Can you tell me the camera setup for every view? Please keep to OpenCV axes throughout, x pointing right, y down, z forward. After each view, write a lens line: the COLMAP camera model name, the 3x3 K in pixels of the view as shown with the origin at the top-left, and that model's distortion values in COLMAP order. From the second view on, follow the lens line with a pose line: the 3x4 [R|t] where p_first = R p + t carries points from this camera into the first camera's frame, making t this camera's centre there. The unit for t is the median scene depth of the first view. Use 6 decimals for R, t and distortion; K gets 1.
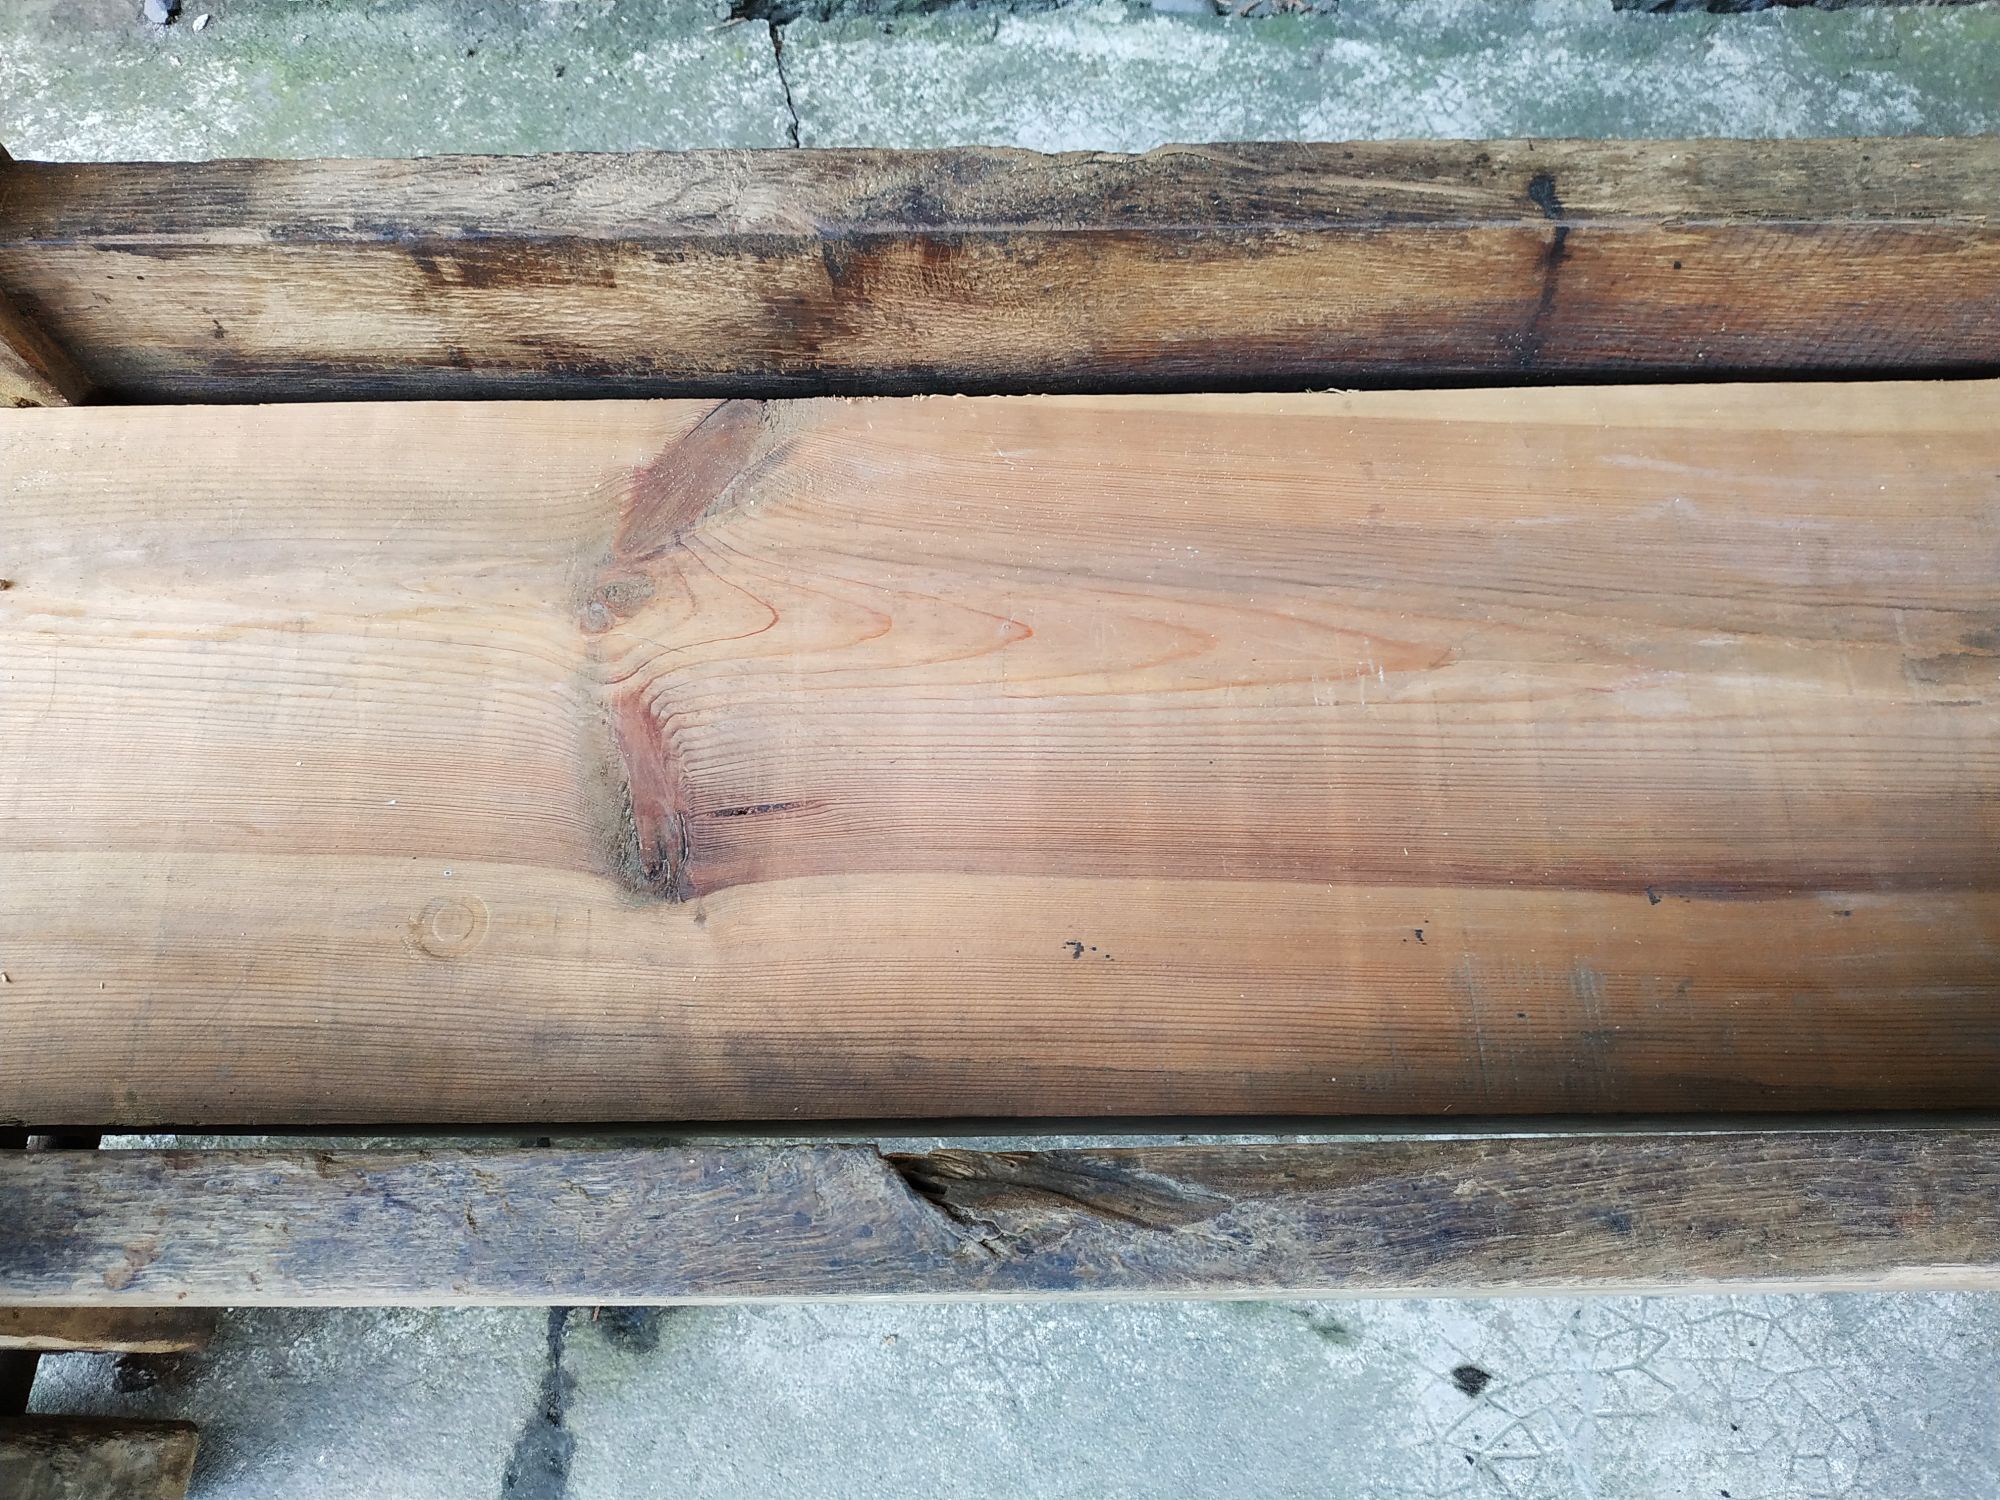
lens RADIAL K [[1477.0, 0, 995.7], [0, 1477.0, 749.4], [0, 0, 1]] dist [-0.013547, -0.007560]
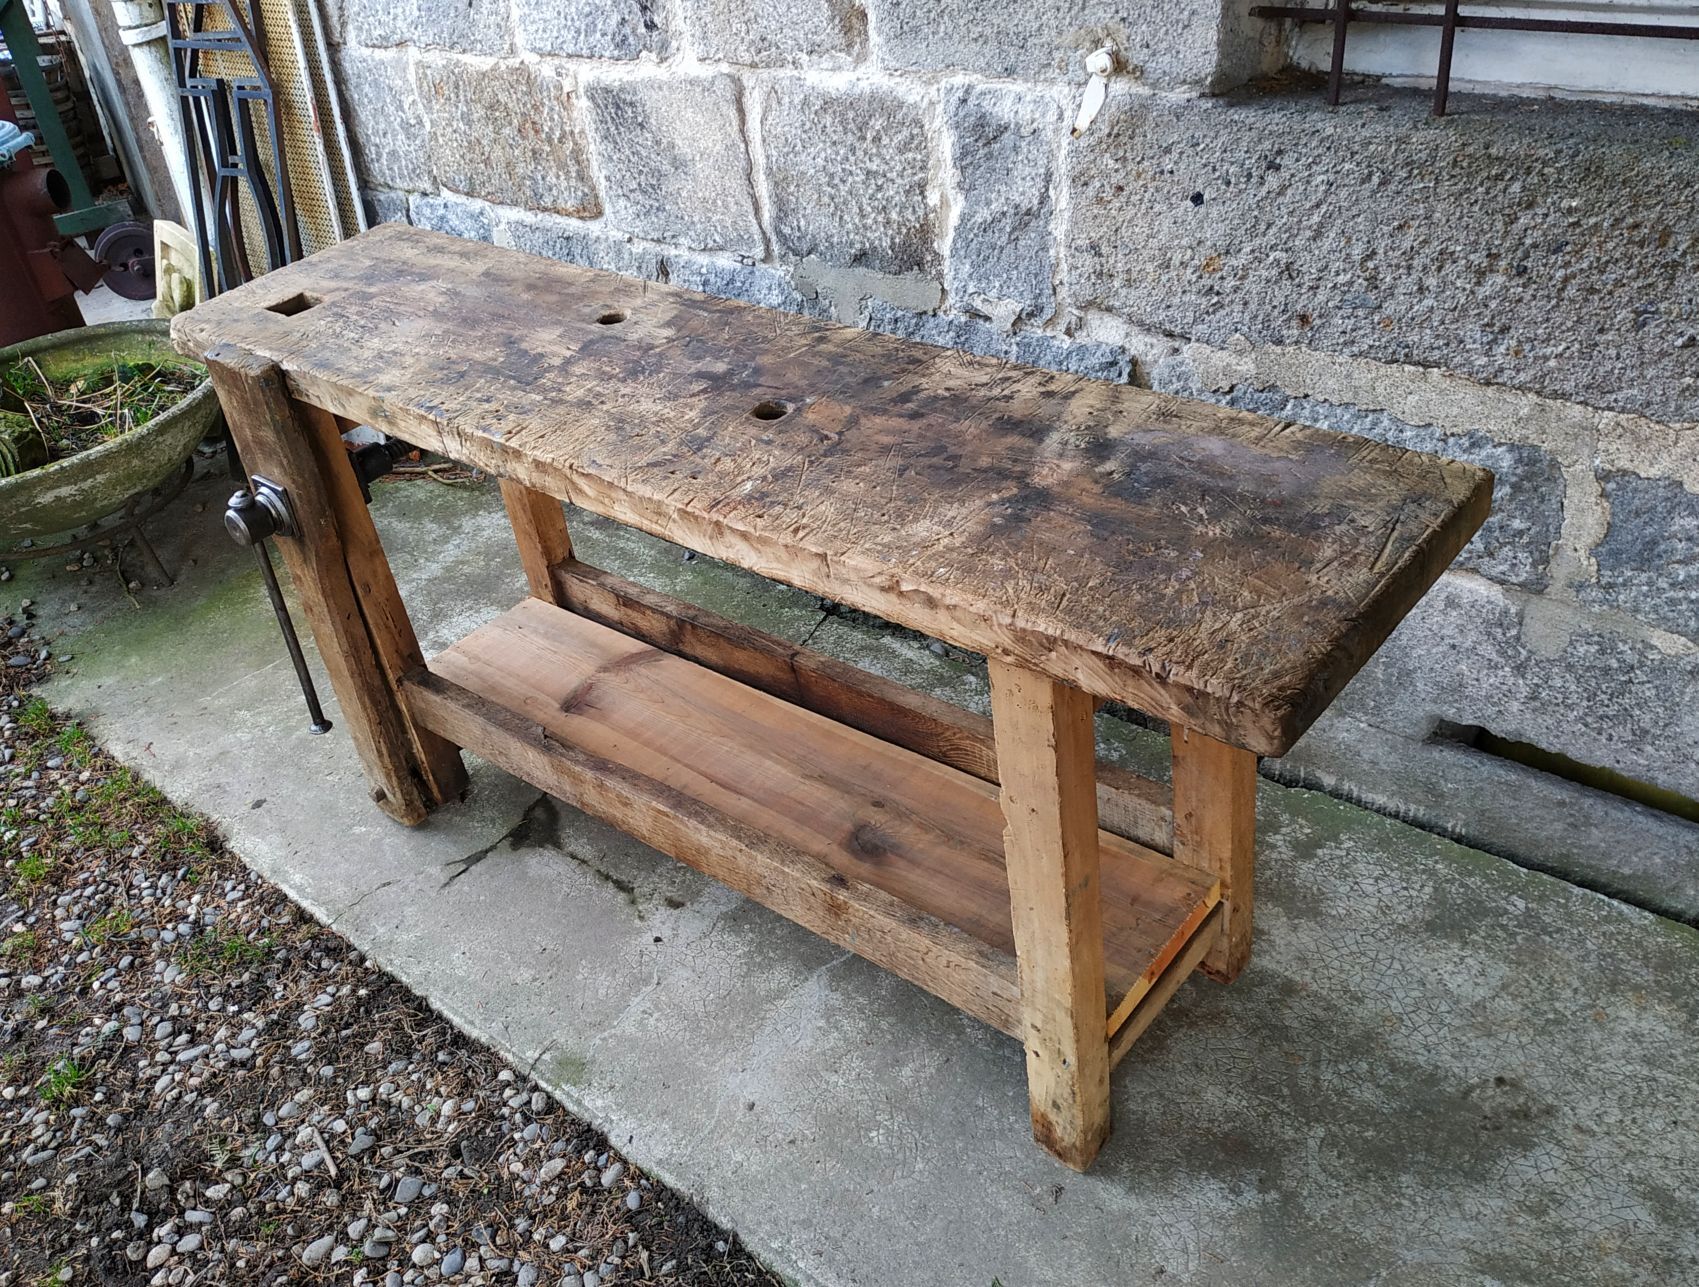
lens RADIAL K [[1450.0, 0, 852.4], [0, 1450.0, 647.2], [0, 0, 1]] dist [0.061430, -0.151964]
pose [[0.771197, 0.302891, -0.559922, 2.624817], [-0.536383, 0.782875, -0.315278, 0.787445], [0.342854, 0.543474, 0.766216, -2.054512]]
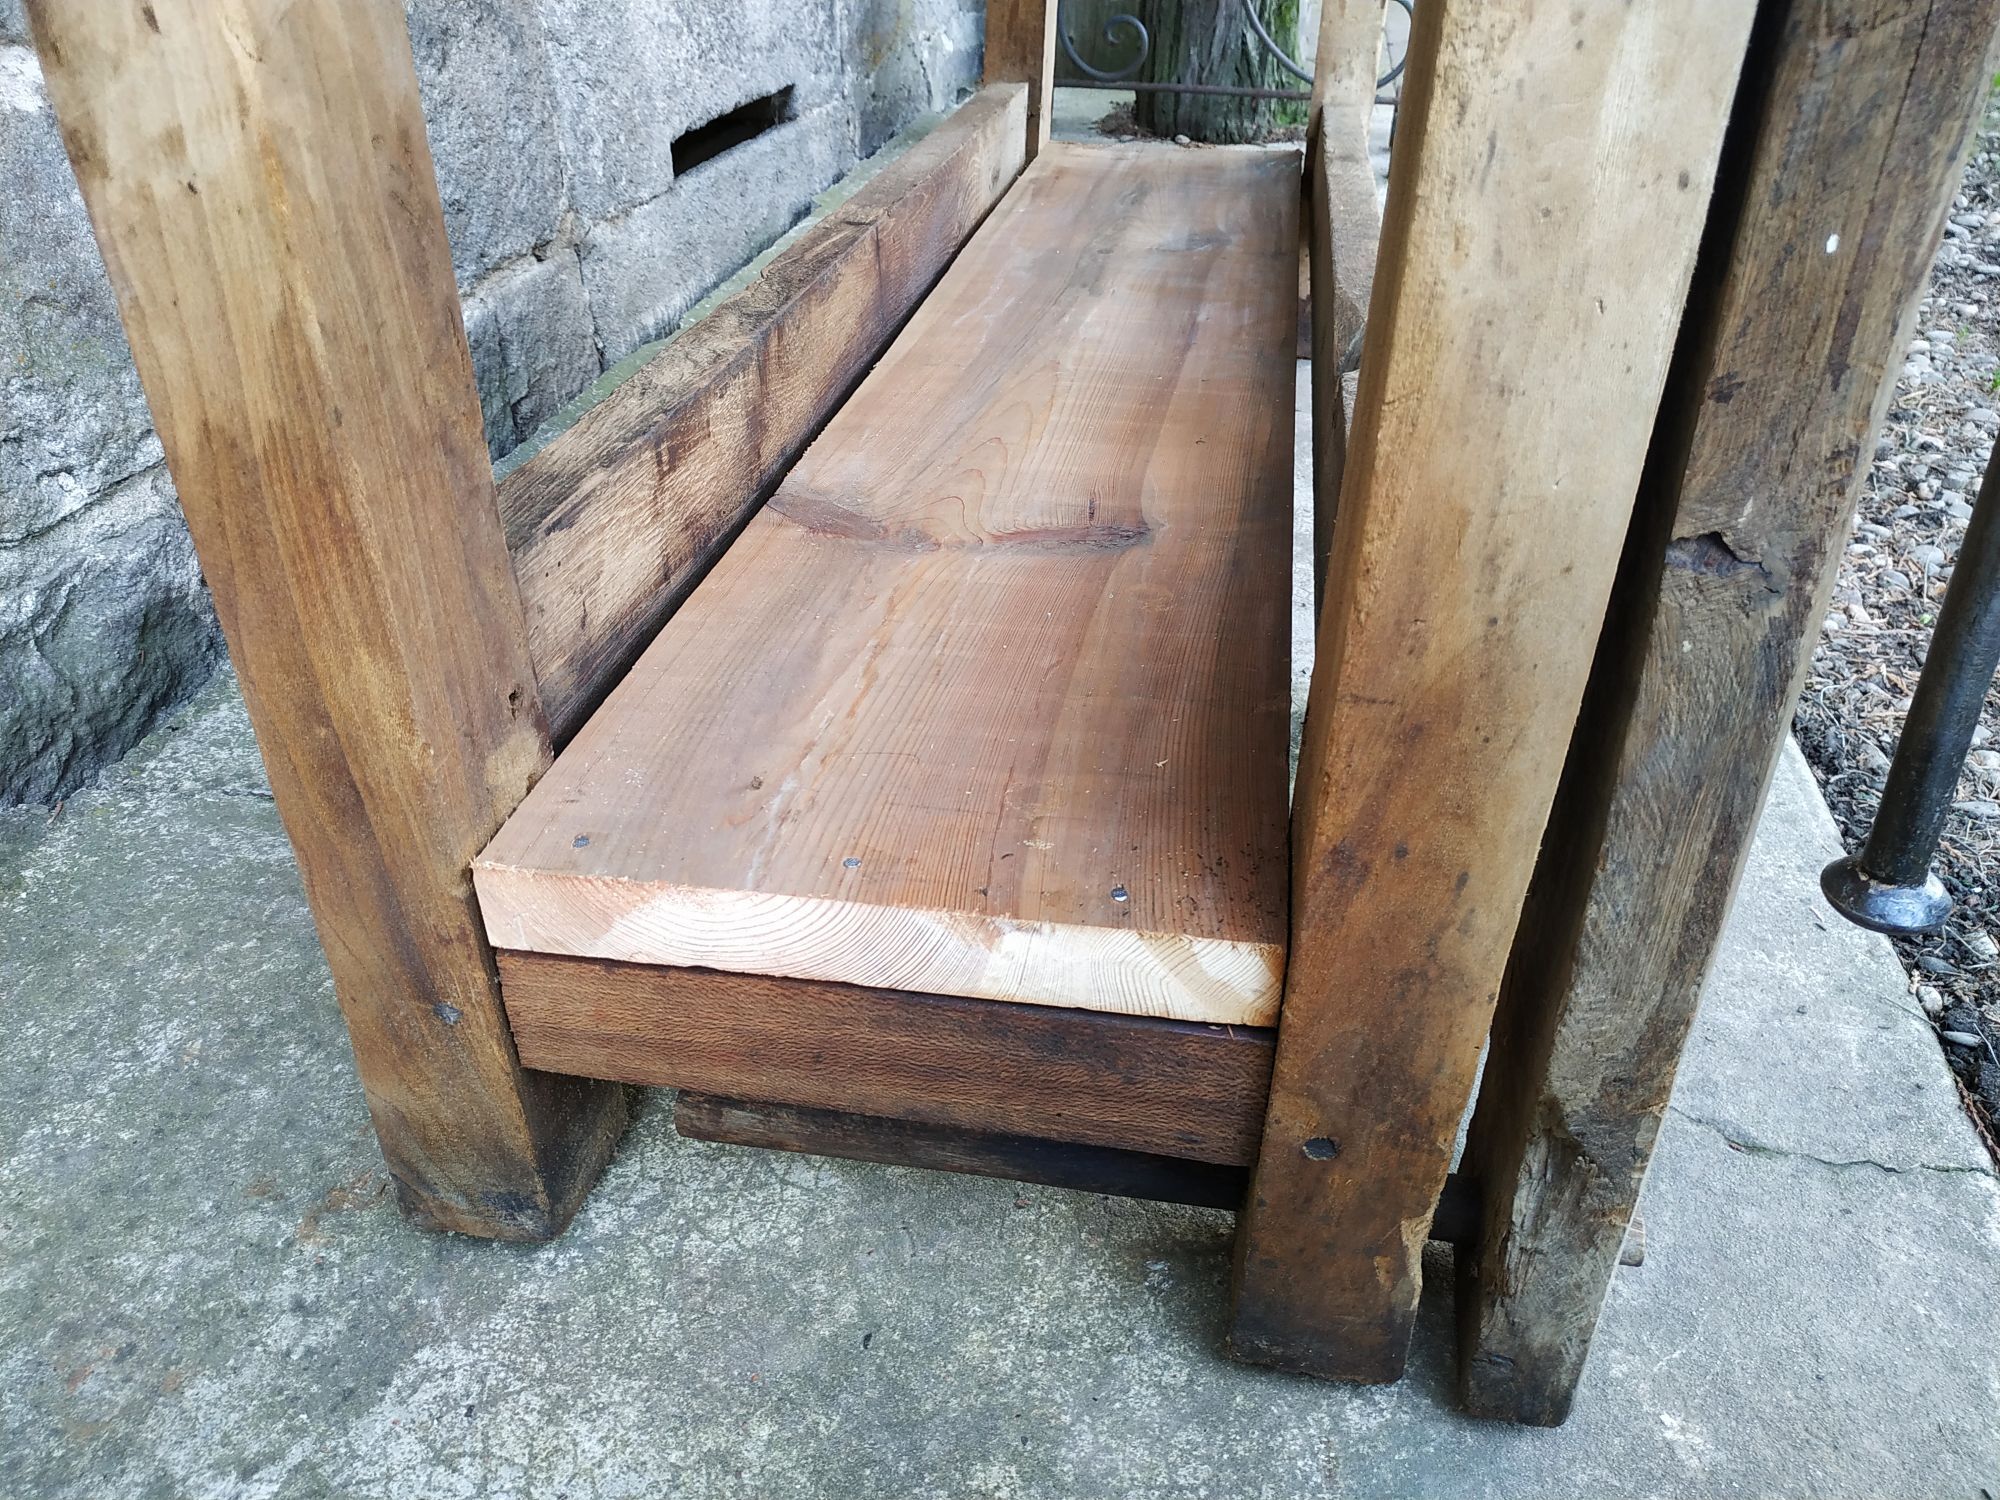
lens RADIAL K [[1468.0, 0, 996.9], [0, 1468.0, 751.2], [0, 0, 1]] dist [-0.011151, -0.003612]
pose [[0.177861, -0.510016, 0.841575, -1.403648], [0.900773, 0.428703, 0.069433, -0.040637], [-0.396198, 0.745719, 0.535659, 0.360341]]
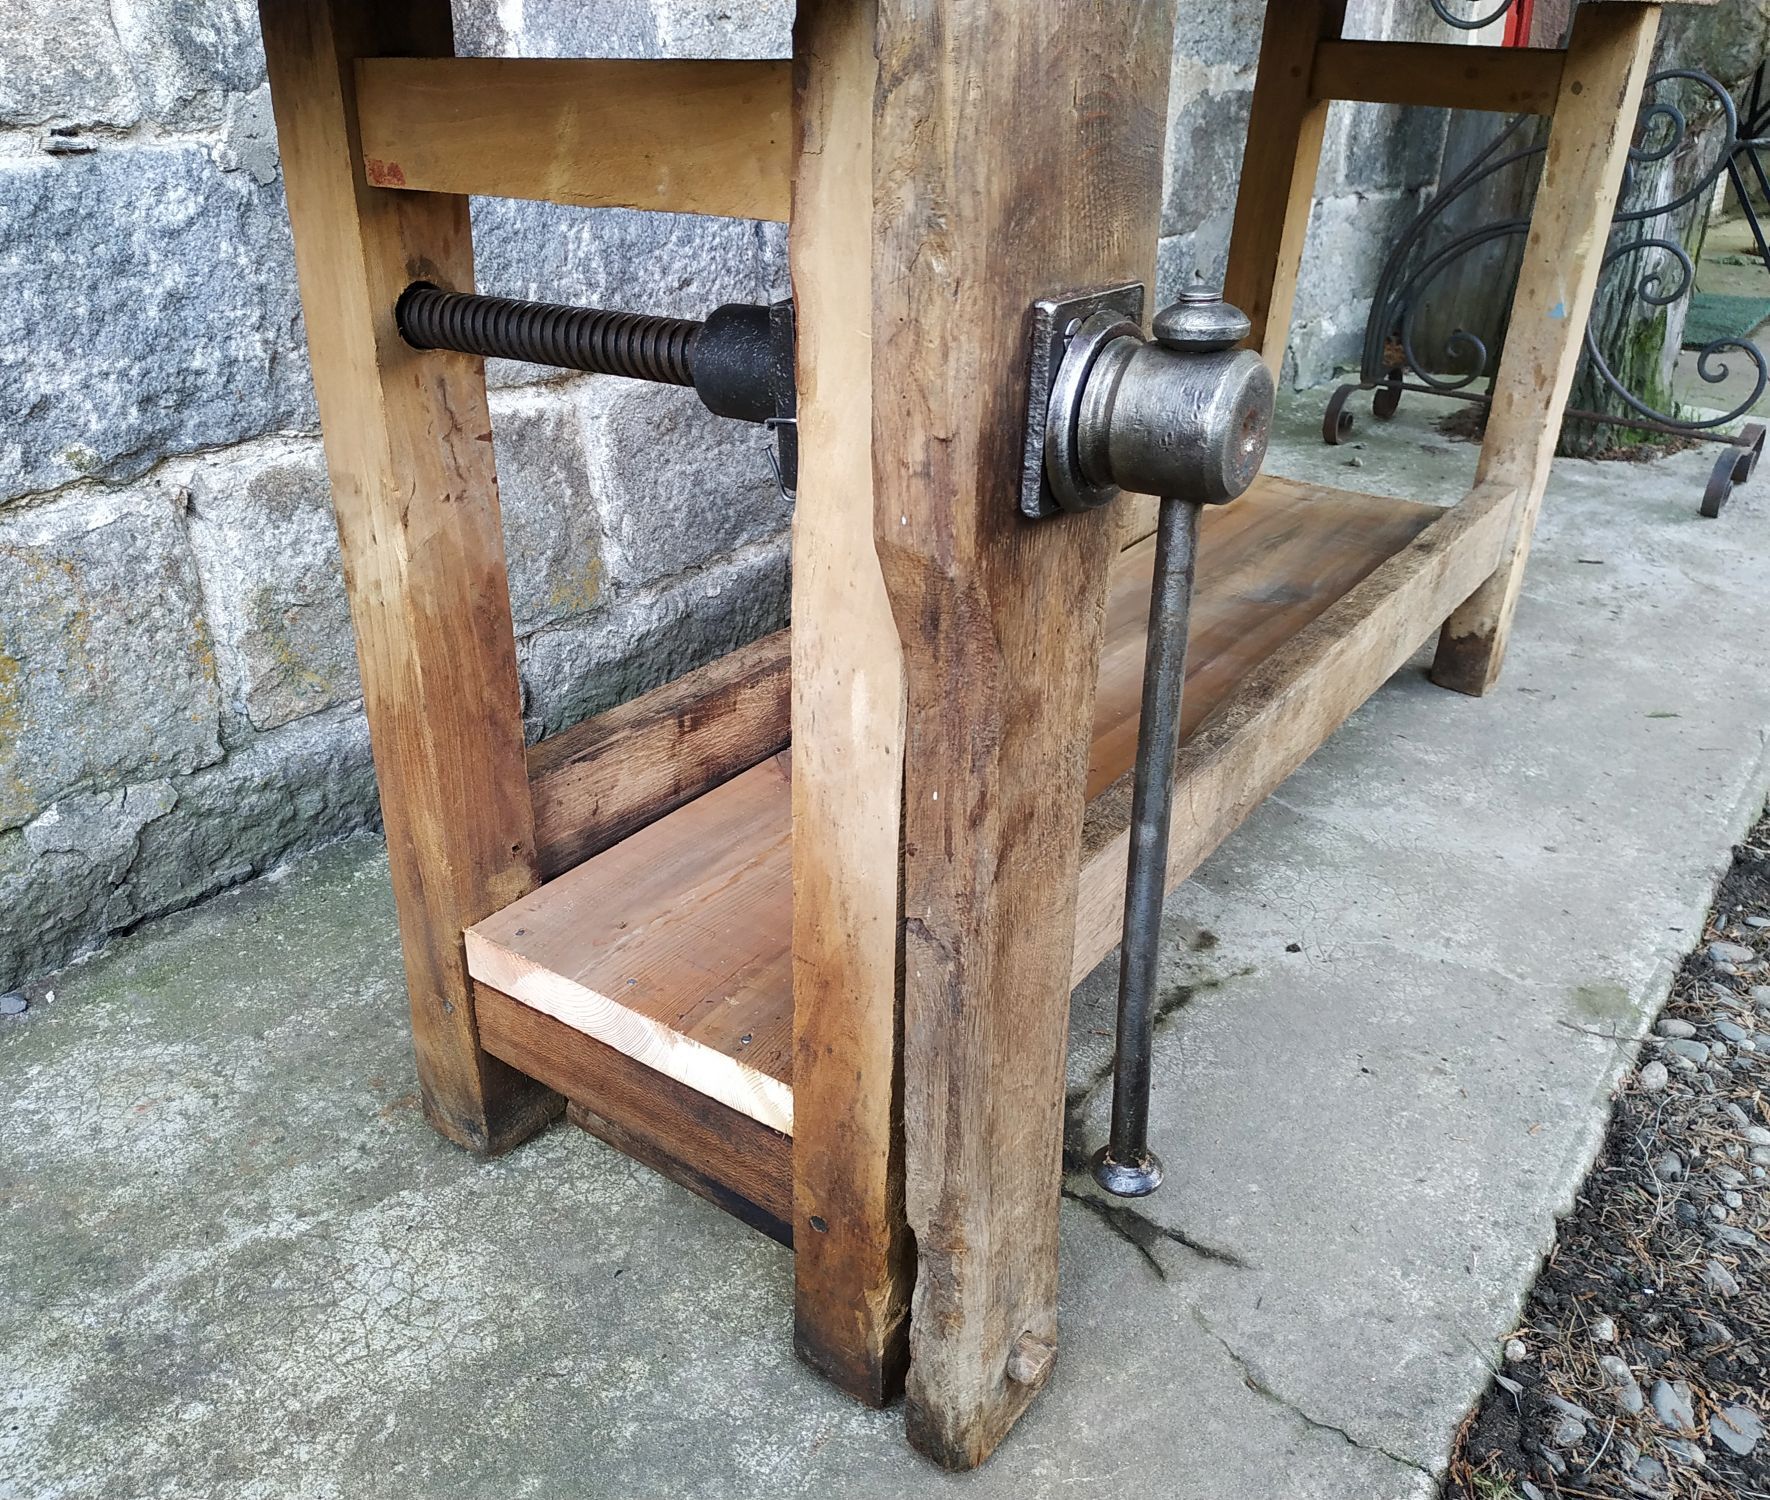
lens RADIAL K [[1453.0, 0, 813.7], [0, 1453.0, 751.7], [0, 0, 1]] dist [-0.002819, -0.011604]
pose [[0.605104, -0.335892, 0.721821, -1.641816], [0.724613, 0.607957, -0.324537, 0.469658], [-0.329827, 0.719419, 0.611269, -0.286074]]
